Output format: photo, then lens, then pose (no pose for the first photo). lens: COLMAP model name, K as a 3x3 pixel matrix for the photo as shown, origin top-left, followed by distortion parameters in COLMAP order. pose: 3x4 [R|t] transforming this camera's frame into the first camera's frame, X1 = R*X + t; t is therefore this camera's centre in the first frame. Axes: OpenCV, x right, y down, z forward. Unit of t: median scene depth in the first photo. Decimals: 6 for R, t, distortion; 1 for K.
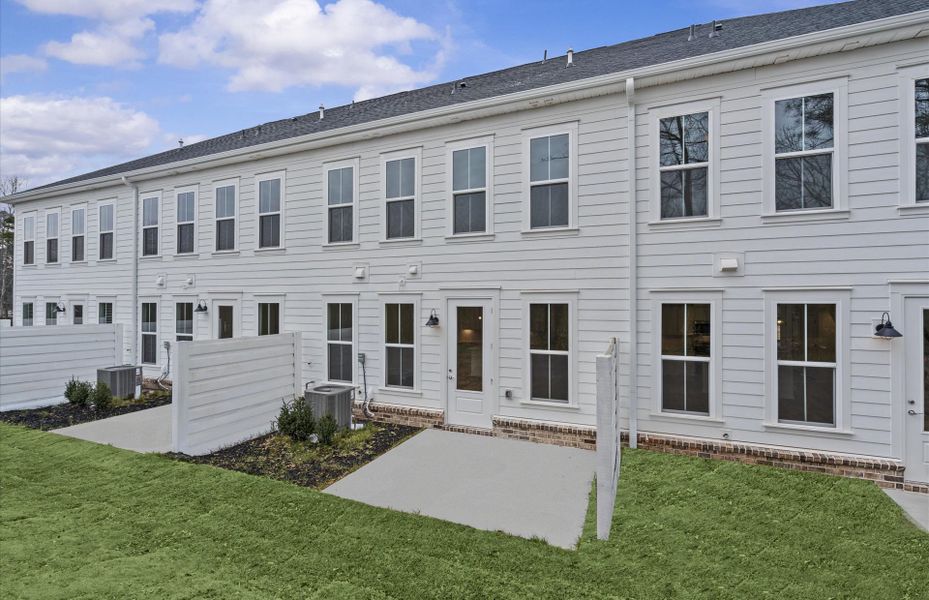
lens RADIAL K [[417.4, 0, 466.4], [0, 417.4, 335.4], [0, 0, 1]] dist [-0.002171, -0.000042]
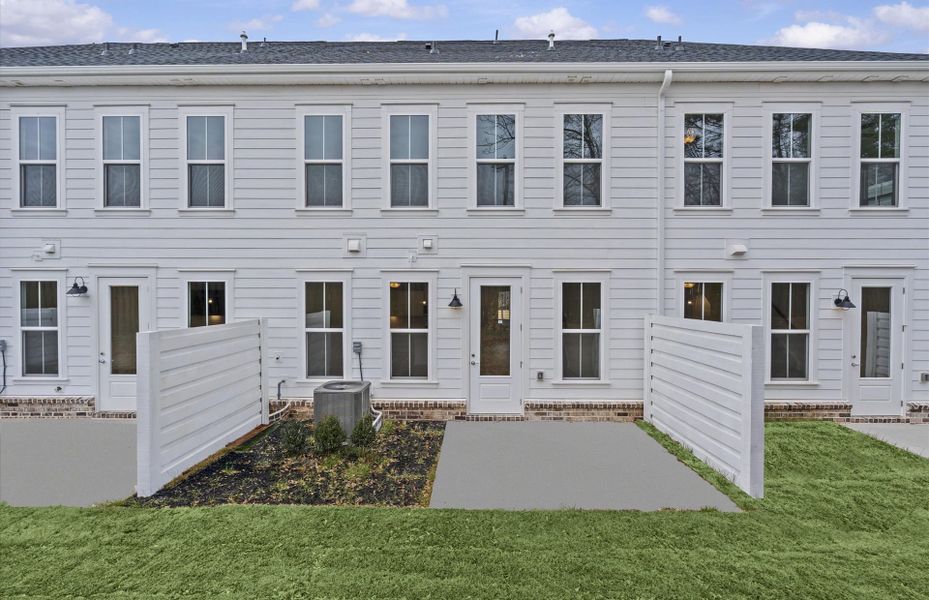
lens RADIAL K [[412.4, 0, 461.4], [0, 412.4, 321.0], [0, 0, 1]] dist [-0.001666, -0.000086]
pose [[0.925715, -0.034698, 0.376628, -0.402761], [0.028228, 0.999344, 0.022686, -0.013193], [-0.377168, -0.010369, 0.926087, 0.170976]]
